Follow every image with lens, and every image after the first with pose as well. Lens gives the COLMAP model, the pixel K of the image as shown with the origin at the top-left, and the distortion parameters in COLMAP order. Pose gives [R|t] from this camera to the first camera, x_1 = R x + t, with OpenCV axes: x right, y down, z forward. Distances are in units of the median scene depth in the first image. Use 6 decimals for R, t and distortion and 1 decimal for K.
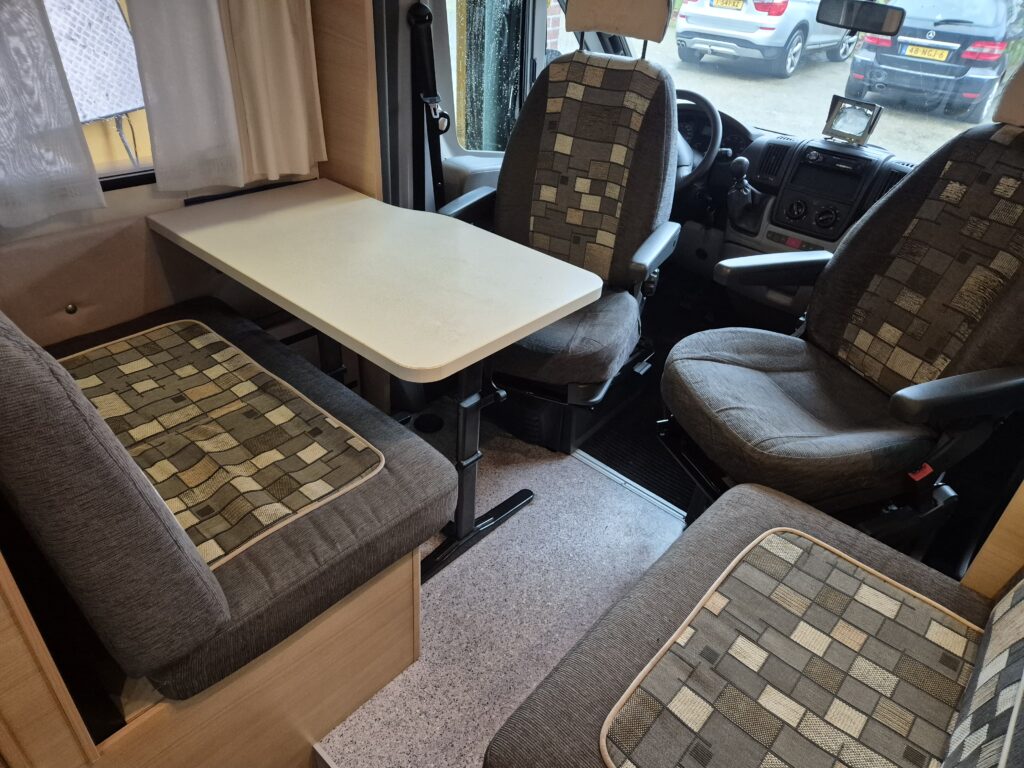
lens RADIAL K [[687.9, 0, 514.4], [0, 687.9, 388.8], [0, 0, 1]] dist [0.072861, -0.055357]
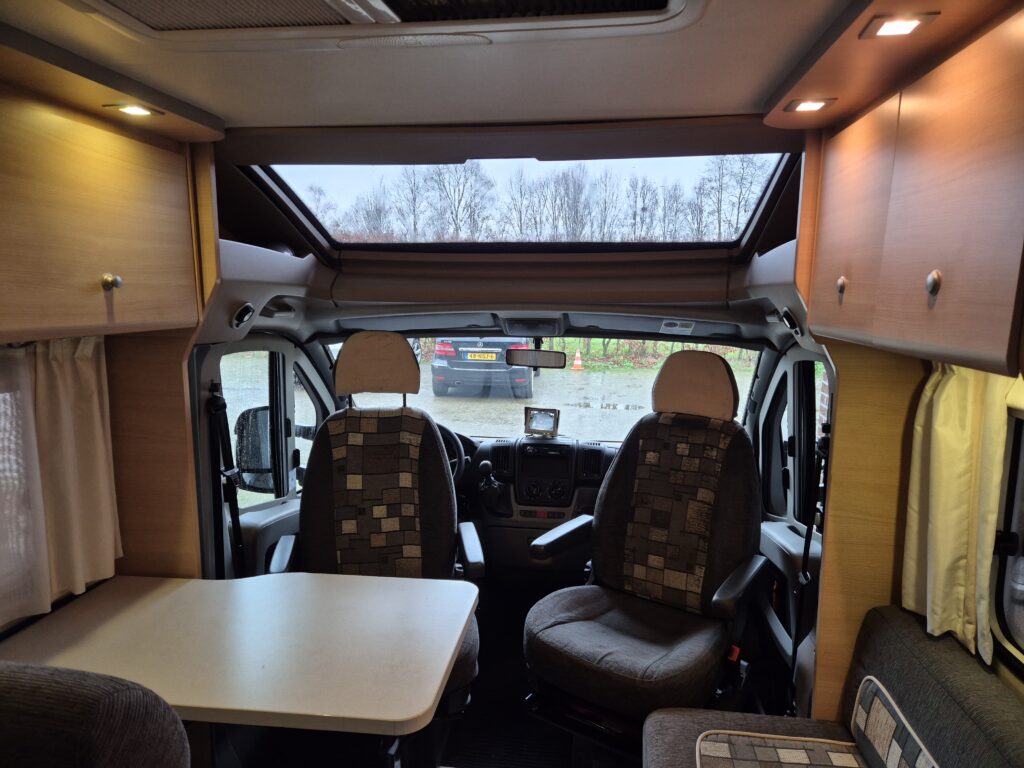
lens RADIAL K [[687.9, 0, 514.4], [0, 687.9, 388.8], [0, 0, 1]] dist [0.072861, -0.055357]
pose [[0.826059, -0.146131, 0.544309, -0.331667], [0.352960, 0.887078, -0.297508, -0.064657], [-0.439369, 0.437879, 0.784358, -0.073127]]
